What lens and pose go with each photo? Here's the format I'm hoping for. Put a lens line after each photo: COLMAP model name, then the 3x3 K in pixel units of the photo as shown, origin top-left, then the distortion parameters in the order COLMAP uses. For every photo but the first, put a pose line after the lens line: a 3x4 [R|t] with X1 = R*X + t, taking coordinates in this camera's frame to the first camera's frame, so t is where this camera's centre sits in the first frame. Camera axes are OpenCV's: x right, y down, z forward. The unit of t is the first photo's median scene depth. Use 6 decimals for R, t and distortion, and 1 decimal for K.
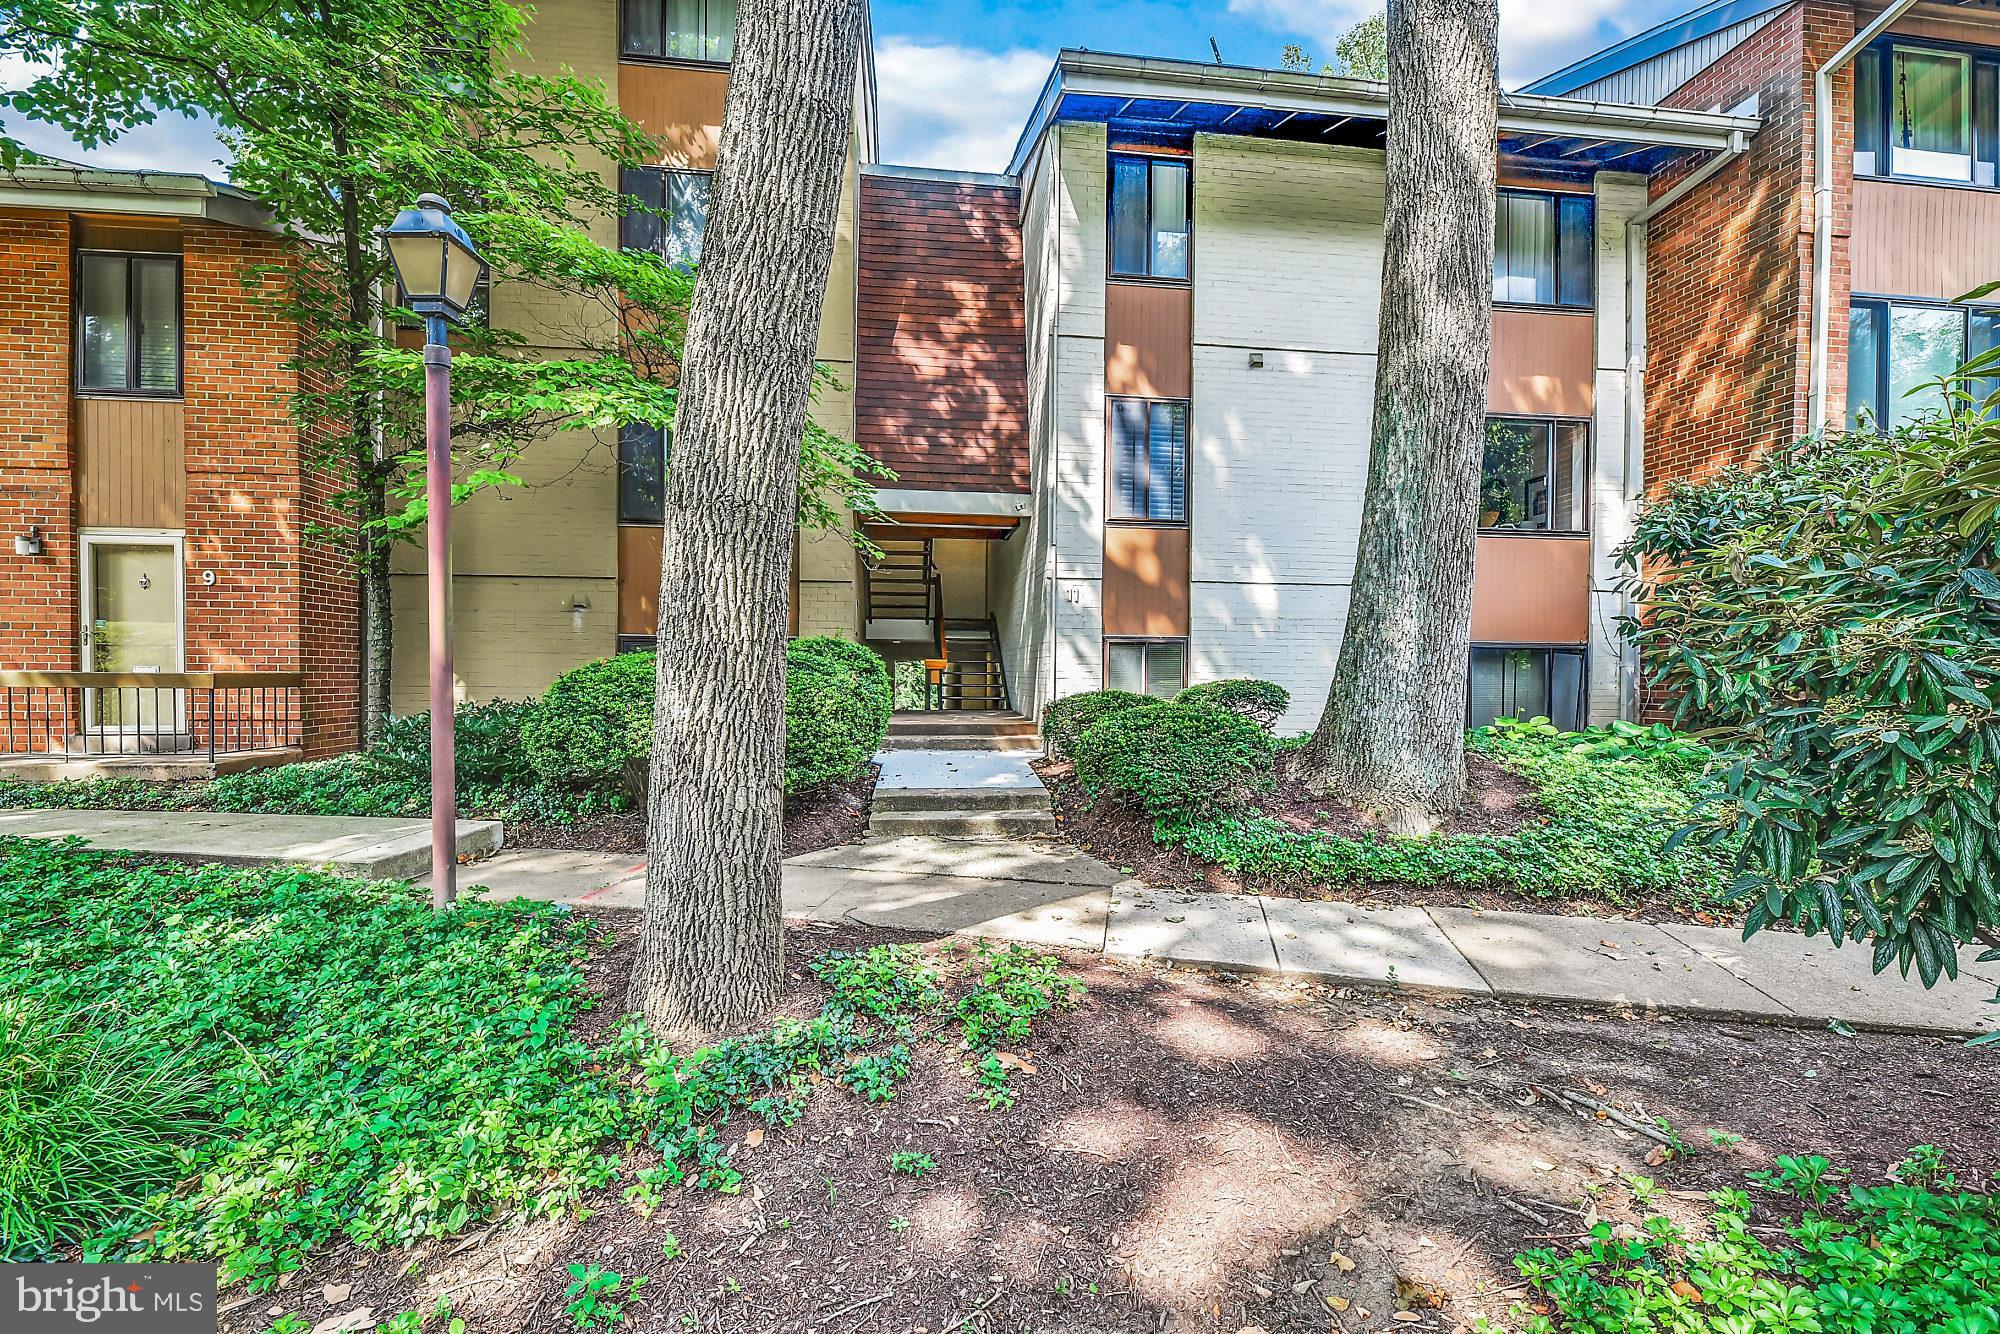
lens RADIAL K [[818.1, 0, 1009.3], [0, 818.1, 683.1], [0, 0, 1]] dist [-0.000784, -0.000130]
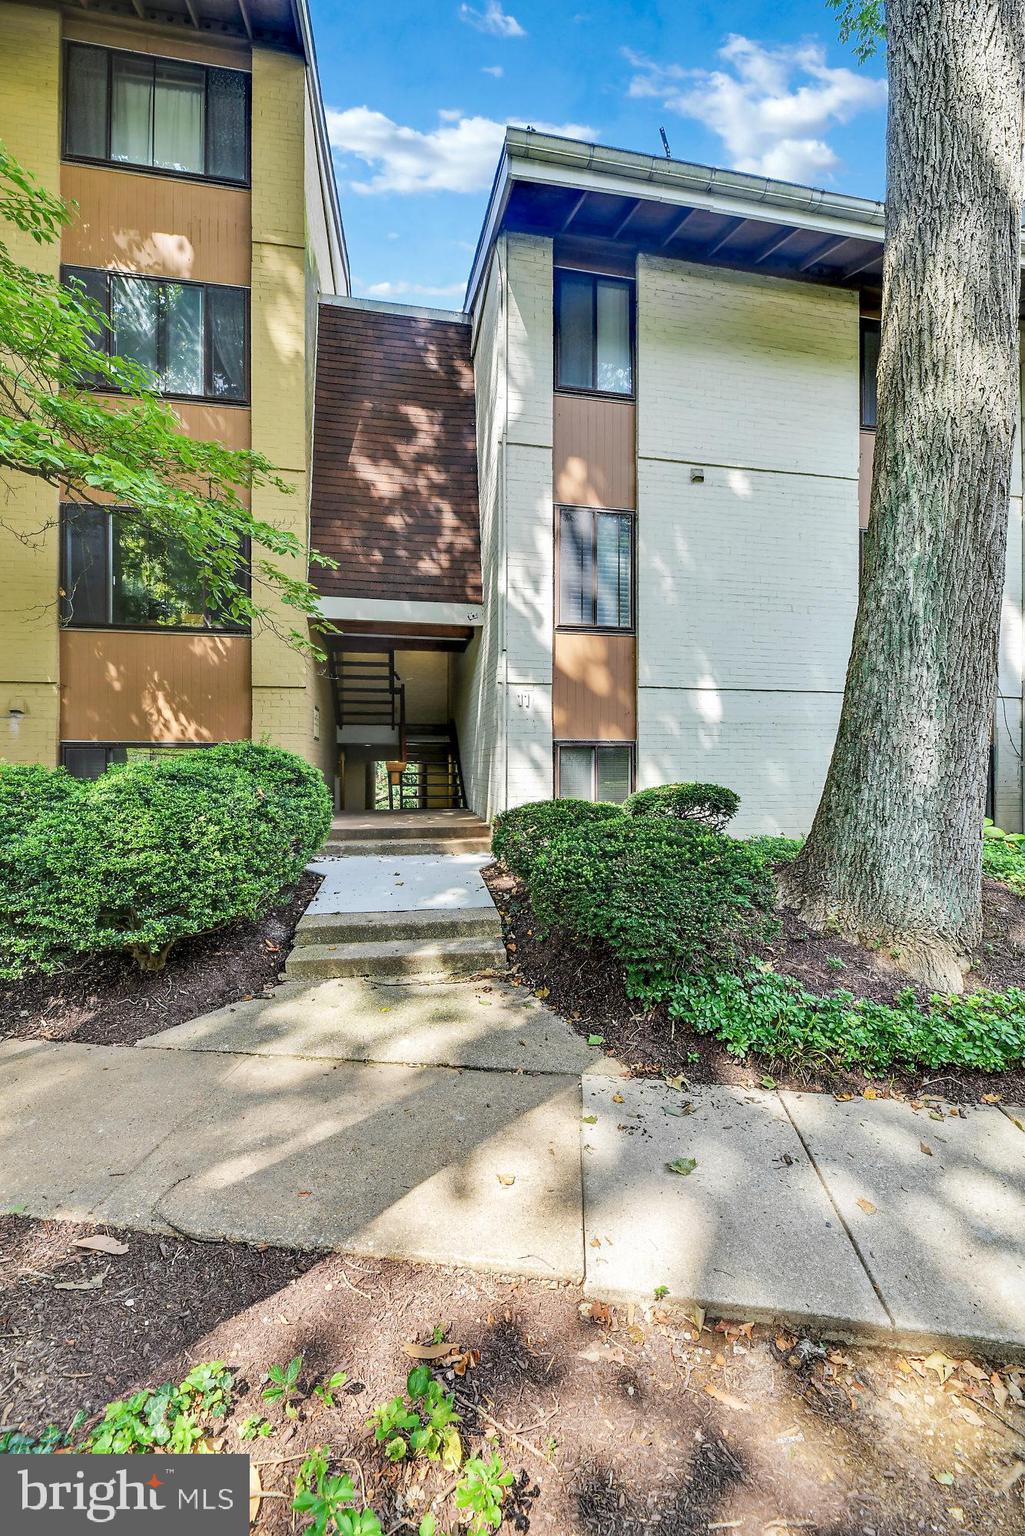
lens RADIAL K [[602.5, 0, 512.5], [0, 602.5, 768.0], [0, 0, 1]] dist [-0.001626, -0.000199]
pose [[0.998144, -0.006979, 0.060494, 0.017808], [0.007517, 0.999934, -0.008683, -0.017078], [-0.060429, 0.009122, 0.998131, 0.253194]]
